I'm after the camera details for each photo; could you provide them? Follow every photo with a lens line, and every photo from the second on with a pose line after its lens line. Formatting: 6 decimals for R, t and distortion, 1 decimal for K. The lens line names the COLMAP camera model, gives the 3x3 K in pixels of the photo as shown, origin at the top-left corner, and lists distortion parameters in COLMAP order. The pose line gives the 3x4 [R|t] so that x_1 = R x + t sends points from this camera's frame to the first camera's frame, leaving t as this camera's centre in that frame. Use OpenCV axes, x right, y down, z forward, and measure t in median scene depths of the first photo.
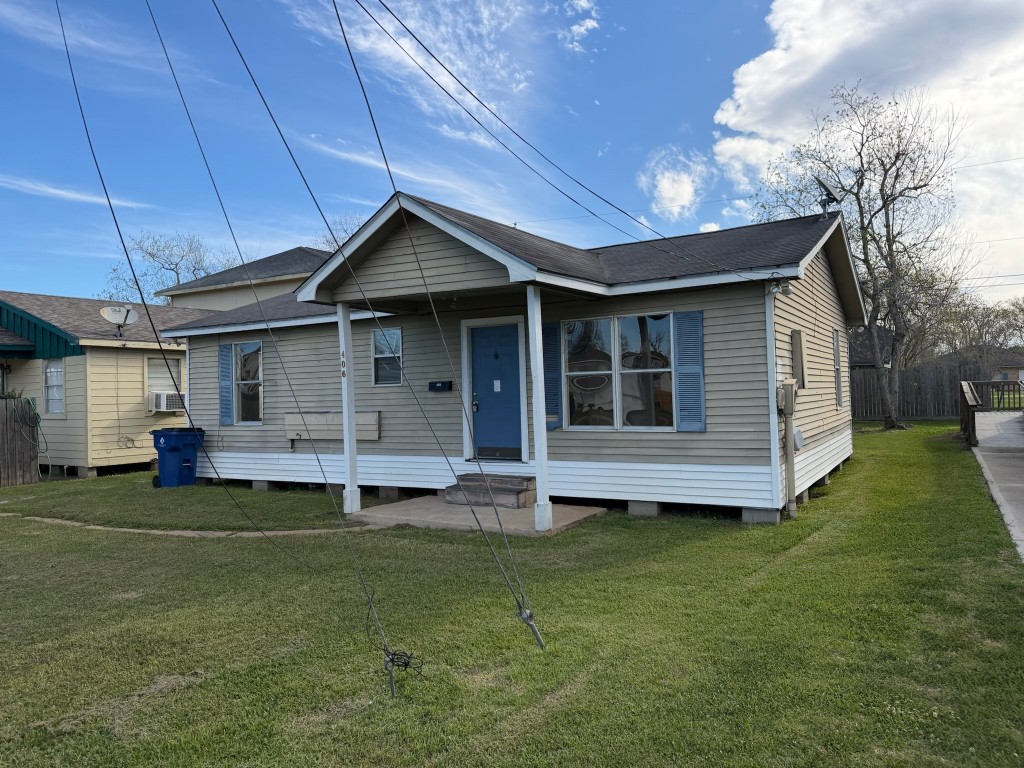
lens RADIAL K [[728.2, 0, 512.0], [0, 728.2, 384.0], [0, 0, 1]] dist [0.039467, -0.003151]
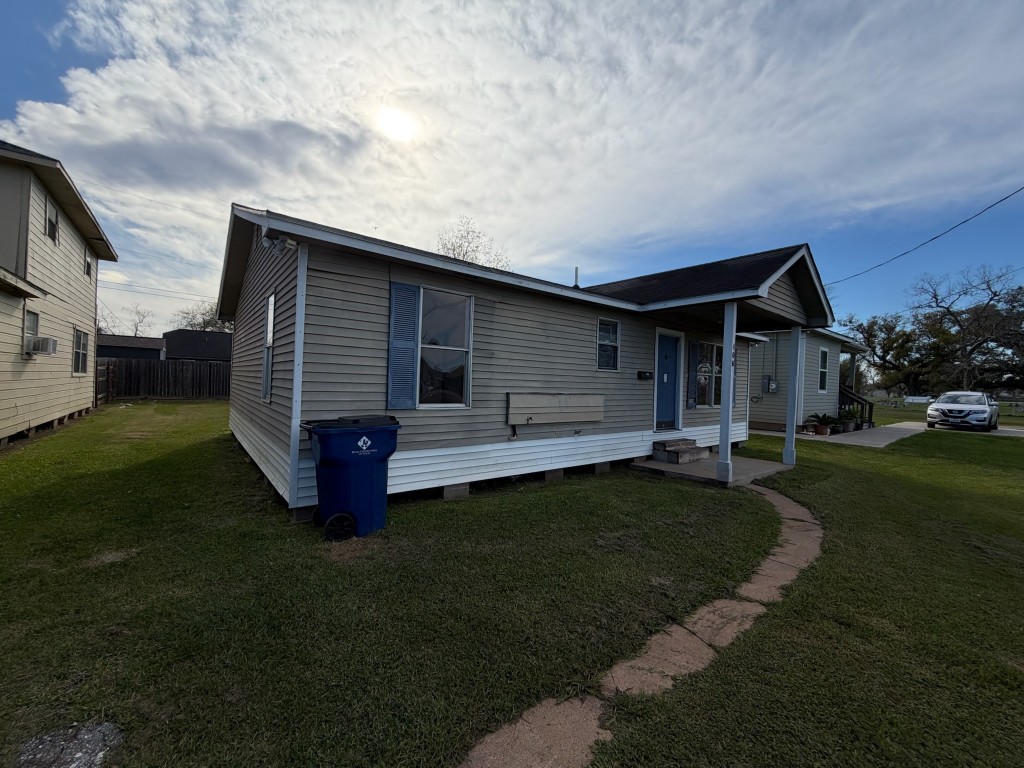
lens RADIAL K [[407.0, 0, 510.0], [0, 407.0, 384.1], [0, 0, 1]] dist [0.000615, -0.000015]
pose [[0.358854, 0.035364, 0.932724, -0.798320], [-0.051208, 0.998523, -0.018158, 0.041090], [-0.931988, -0.041247, 0.360134, 0.912209]]
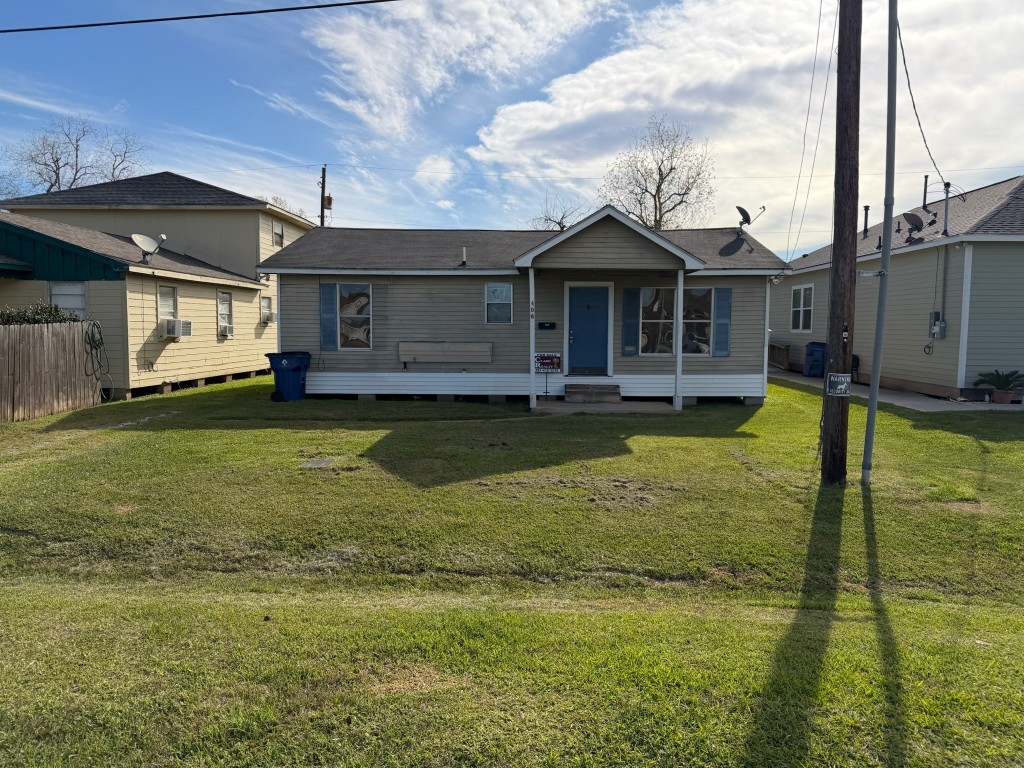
lens RADIAL K [[728.2, 0, 512.0], [0, 728.2, 384.0], [0, 0, 1]] dist [0.039467, -0.003151]
pose [[0.880702, -0.006050, 0.473631, -0.810224], [-0.033788, 0.996569, 0.075557, 0.011551], [-0.472463, -0.082546, 0.877476, -0.247301]]
